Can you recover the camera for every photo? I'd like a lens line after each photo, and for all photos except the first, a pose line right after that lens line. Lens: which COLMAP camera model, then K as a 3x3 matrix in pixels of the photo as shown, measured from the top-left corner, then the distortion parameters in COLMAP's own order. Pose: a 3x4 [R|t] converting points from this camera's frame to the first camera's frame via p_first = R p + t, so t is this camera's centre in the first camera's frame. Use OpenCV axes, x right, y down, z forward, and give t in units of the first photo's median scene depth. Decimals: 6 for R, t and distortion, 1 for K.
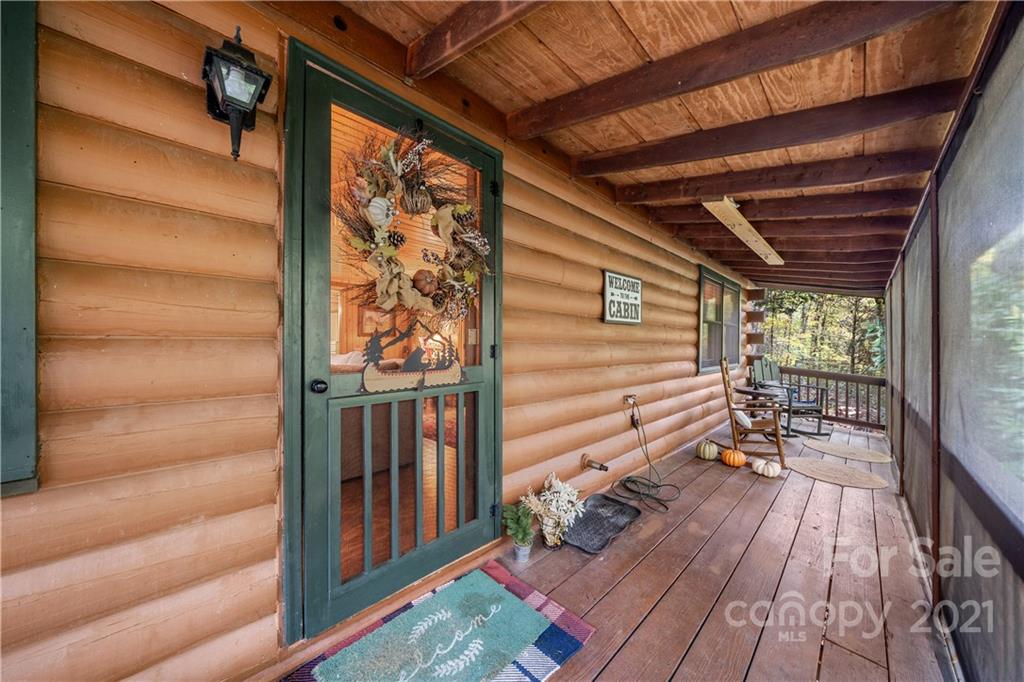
lens RADIAL K [[354.8, 0, 509.5], [0, 354.8, 344.1], [0, 0, 1]] dist [-0.005569, -0.000045]
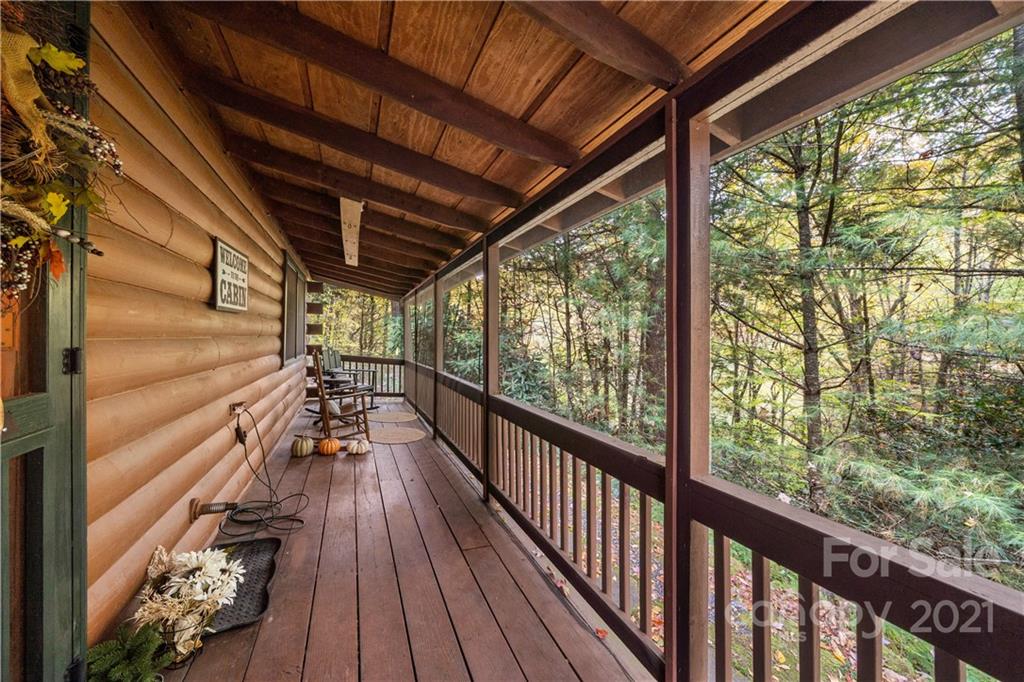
lens RADIAL K [[362.0, 0, 508.7], [0, 362.0, 332.2], [0, 0, 1]] dist [-0.000207, -0.000037]
pose [[0.370473, 0.006054, 0.928823, -0.191445], [-0.007265, 0.999967, -0.003619, -0.014621], [-0.928815, -0.005407, 0.370505, 0.152463]]
